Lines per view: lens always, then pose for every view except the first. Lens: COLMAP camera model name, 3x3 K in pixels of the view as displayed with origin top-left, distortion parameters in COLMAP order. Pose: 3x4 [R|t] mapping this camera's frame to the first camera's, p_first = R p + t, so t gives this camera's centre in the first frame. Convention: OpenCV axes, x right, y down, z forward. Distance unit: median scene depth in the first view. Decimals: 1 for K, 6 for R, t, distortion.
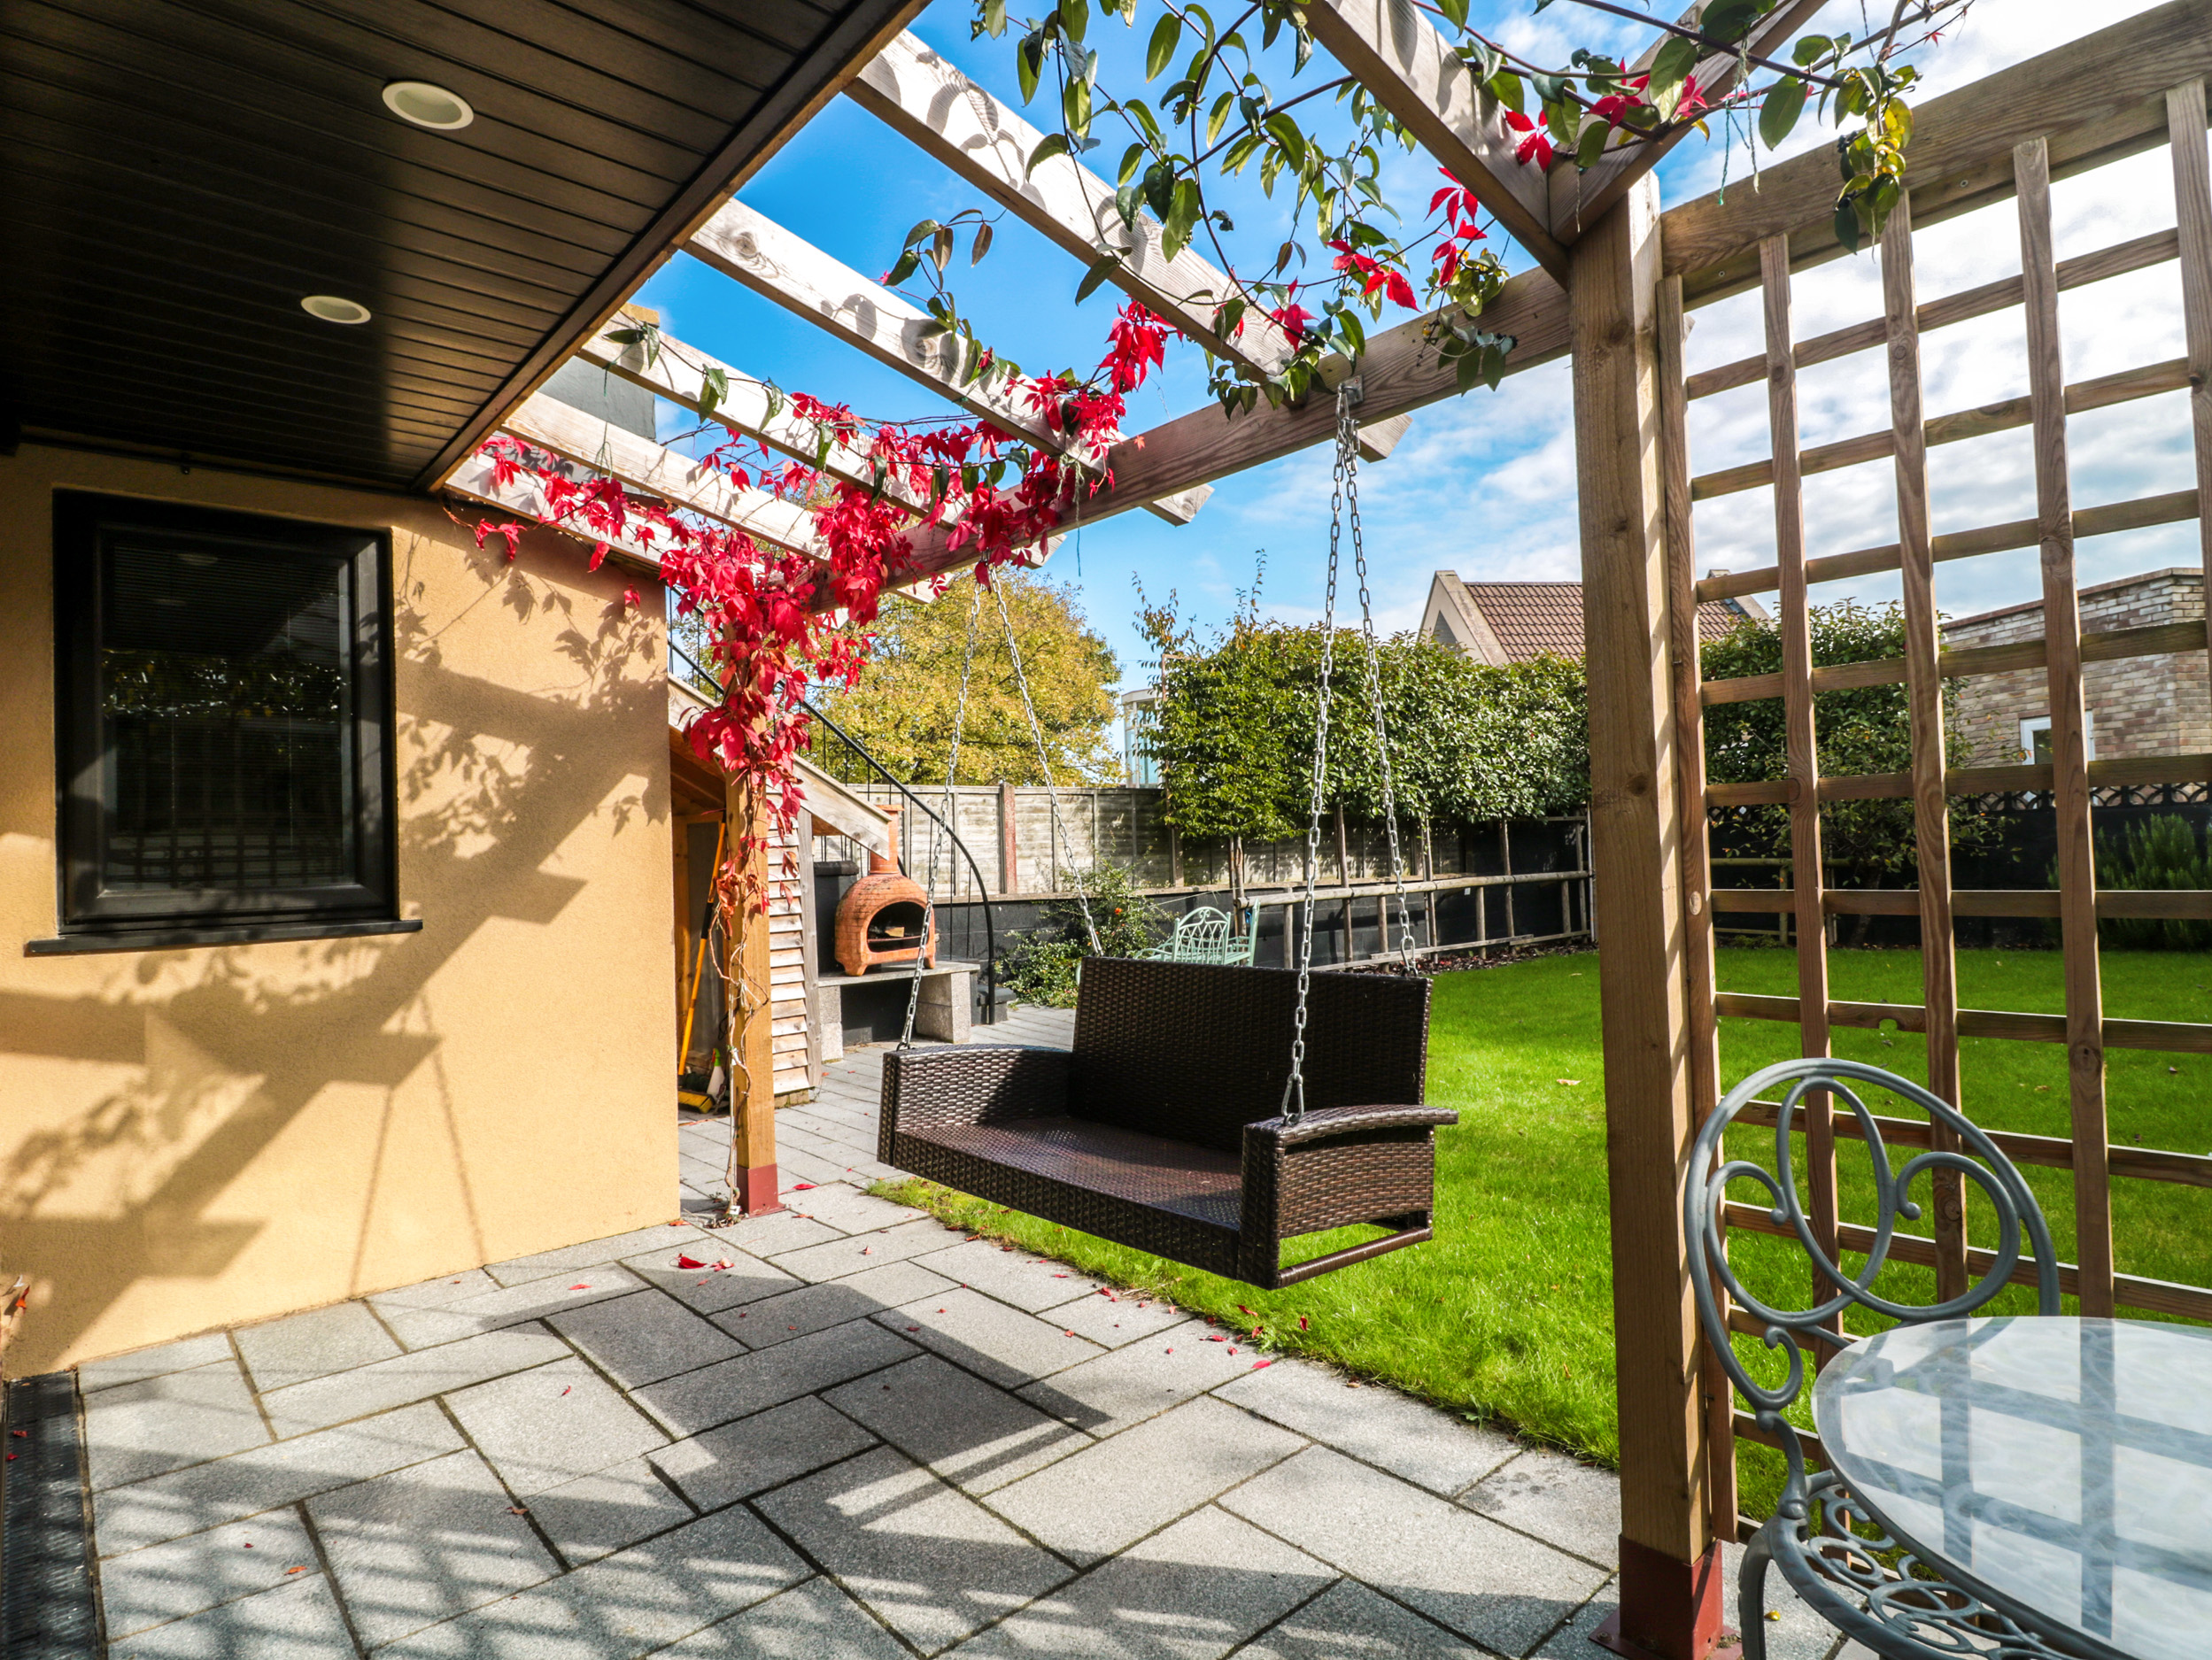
lens RADIAL K [[1240.8, 0, 1106.0], [0, 1240.8, 830.0], [0, 0, 1]] dist [-0.007646, -0.001042]
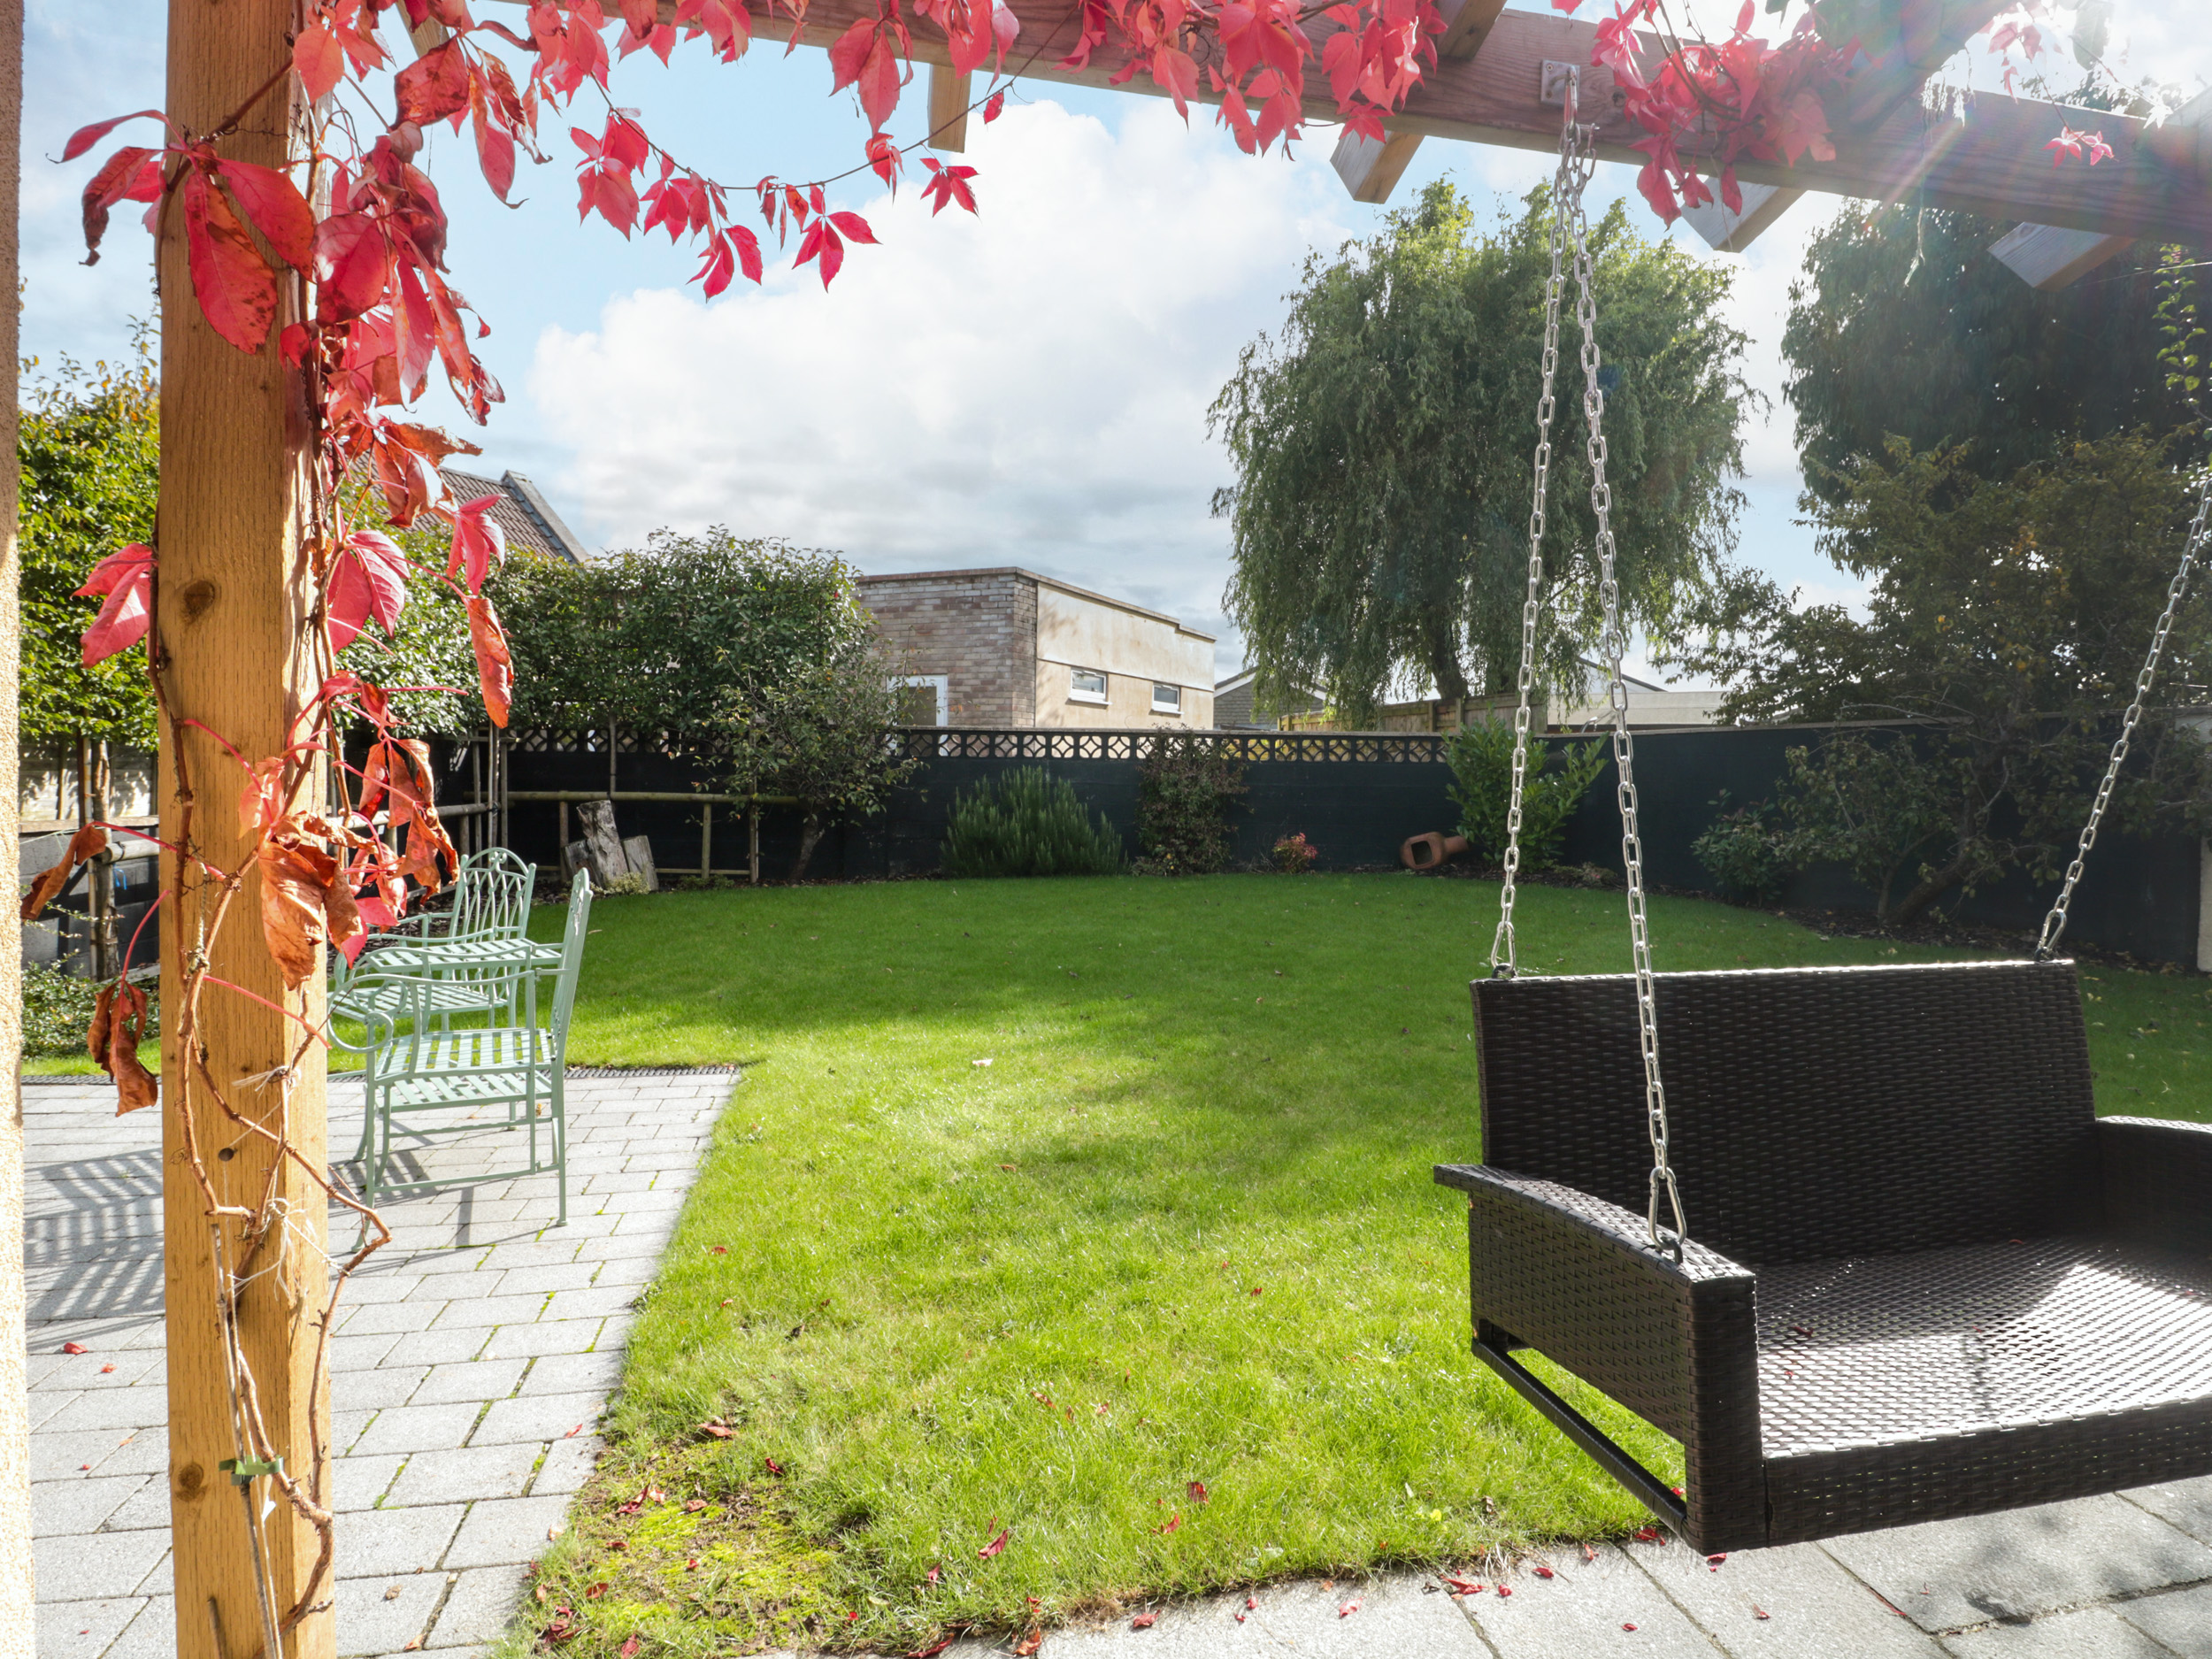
lens RADIAL K [[1240.9, 0, 1106.0], [0, 1240.9, 829.5], [0, 0, 1]] dist [-0.007646, -0.001042]
pose [[0.476292, -0.004976, 0.879273, -0.302613], [-0.041624, 0.998735, 0.028200, 0.019533], [-0.878301, -0.050030, 0.475483, 0.497225]]
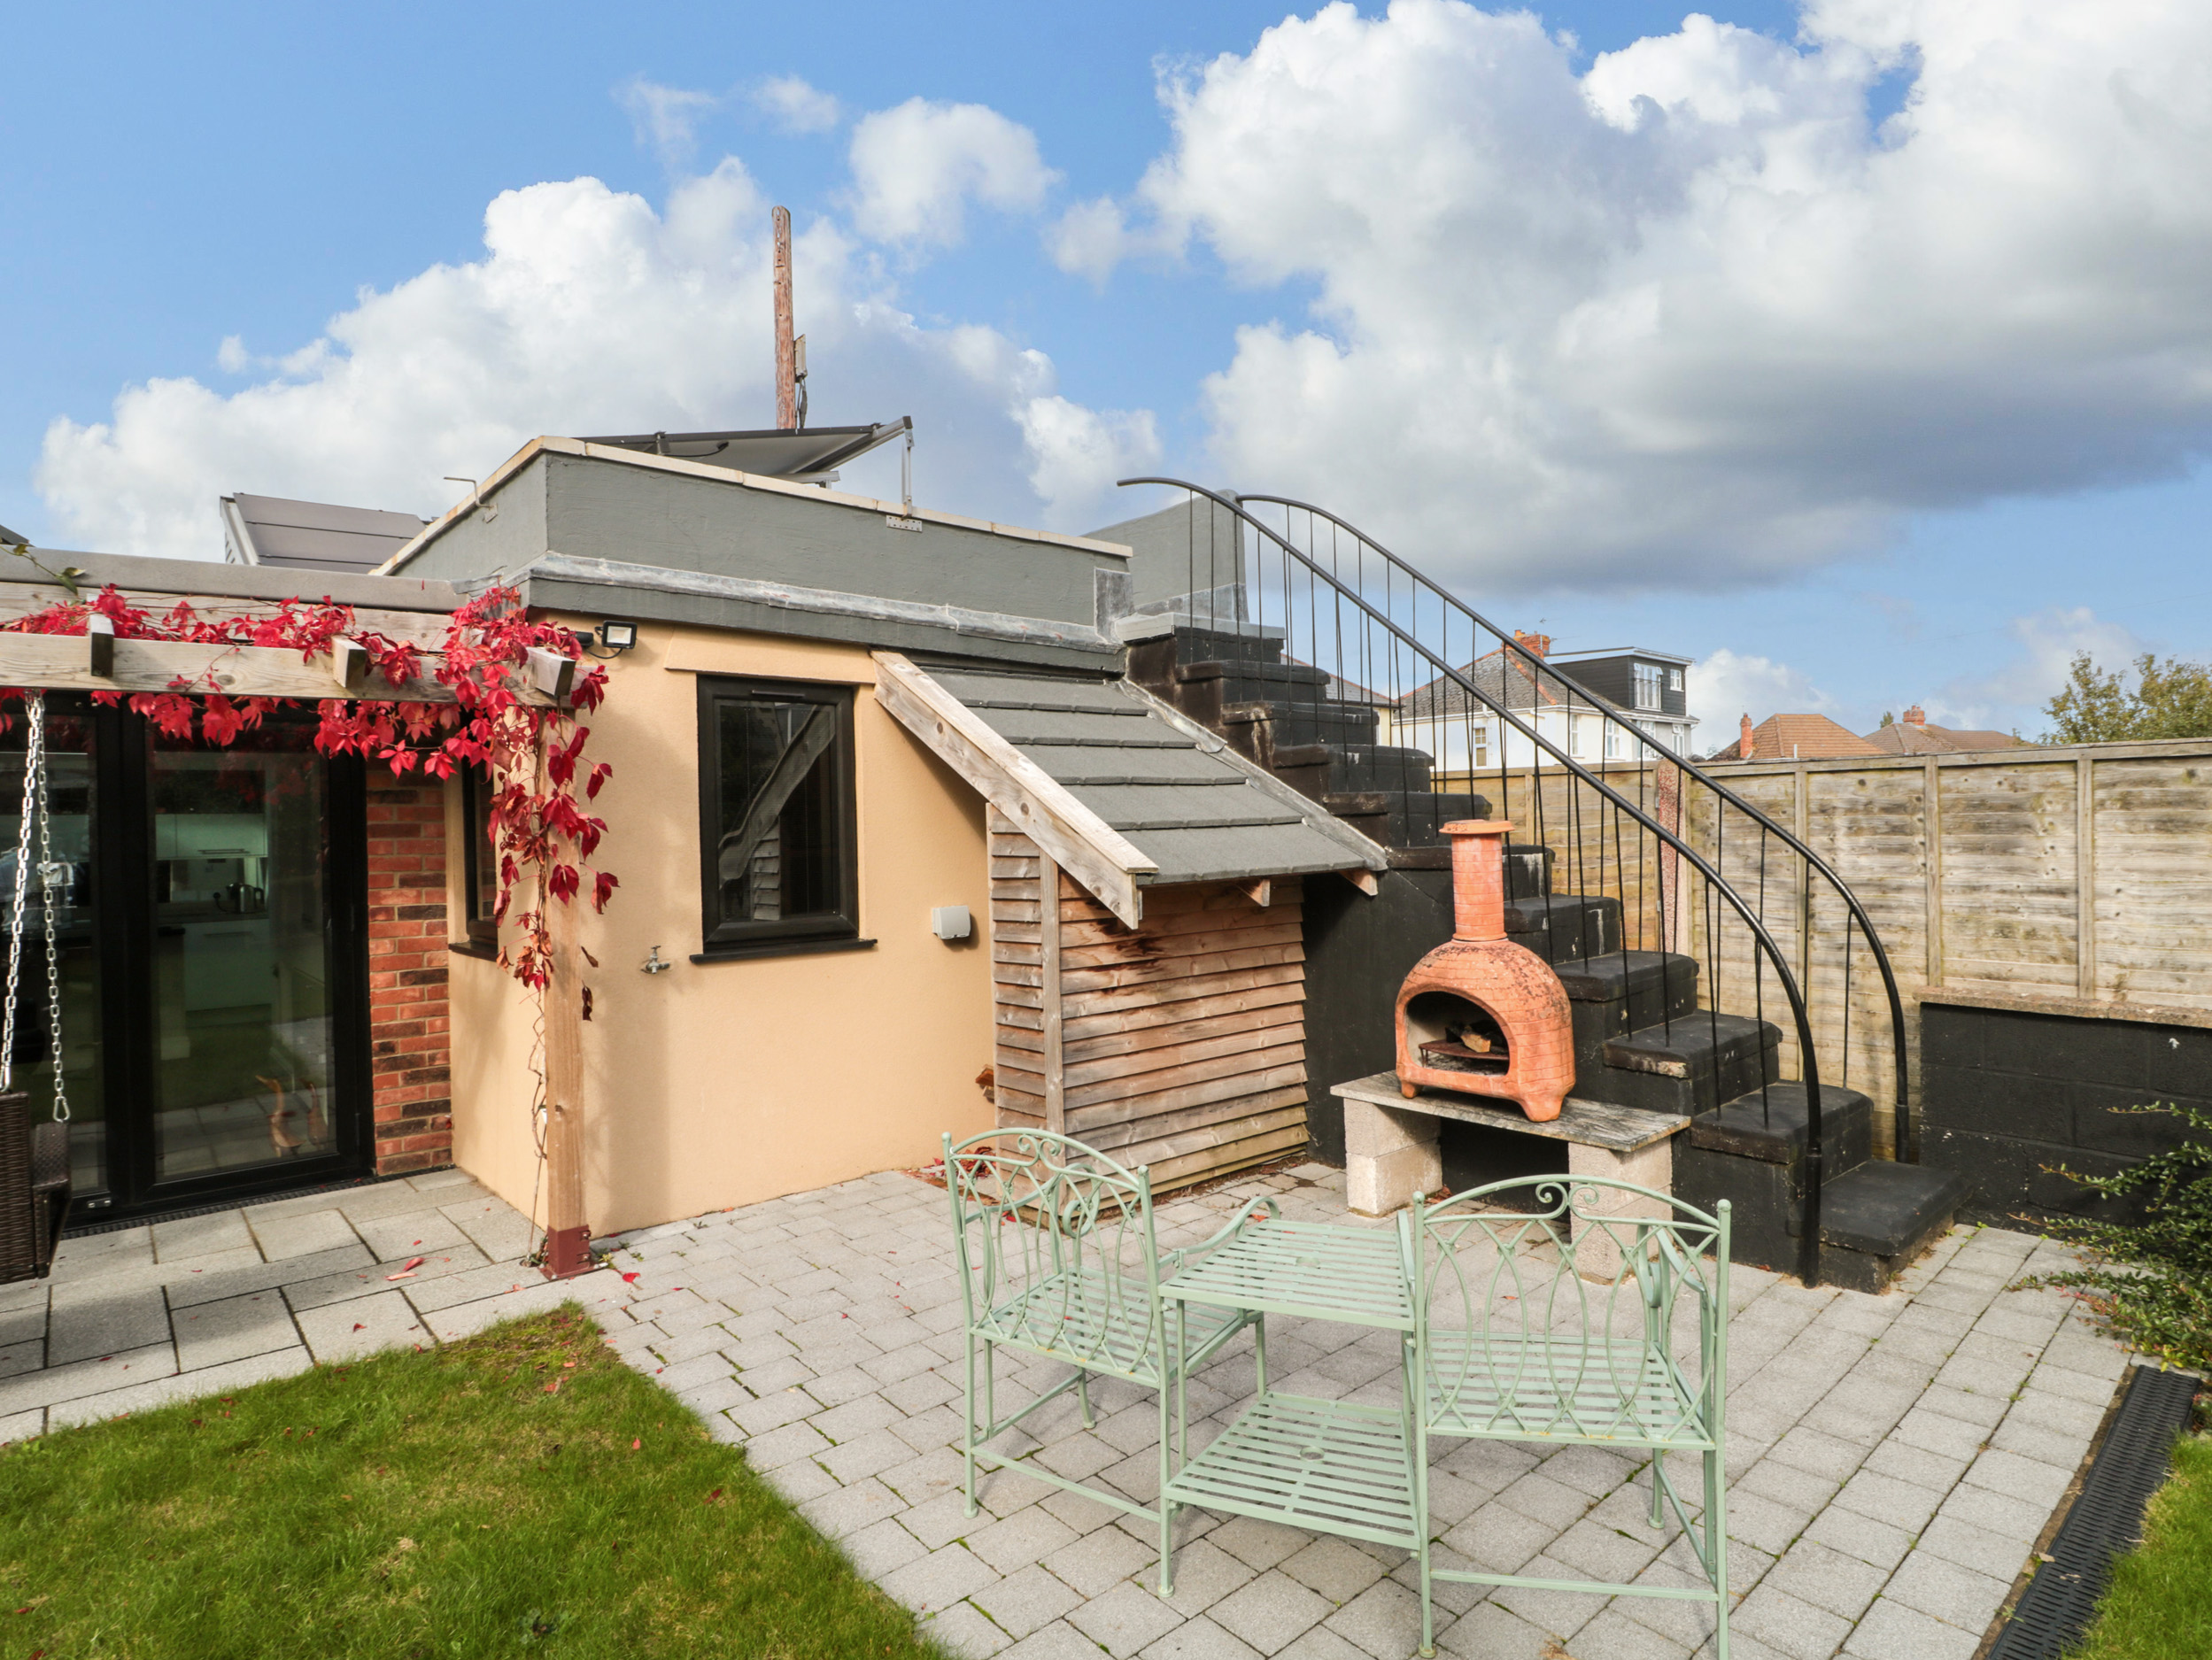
lens RADIAL K [[1240.8, 0, 1106.0], [0, 1240.8, 830.0], [0, 0, 1]] dist [-0.007646, -0.001042]
pose [[-0.009420, 0.020034, -0.999755, 0.491430], [0.027600, 0.999424, 0.019767, -0.038104], [0.999575, -0.027407, -0.009968, 1.009842]]
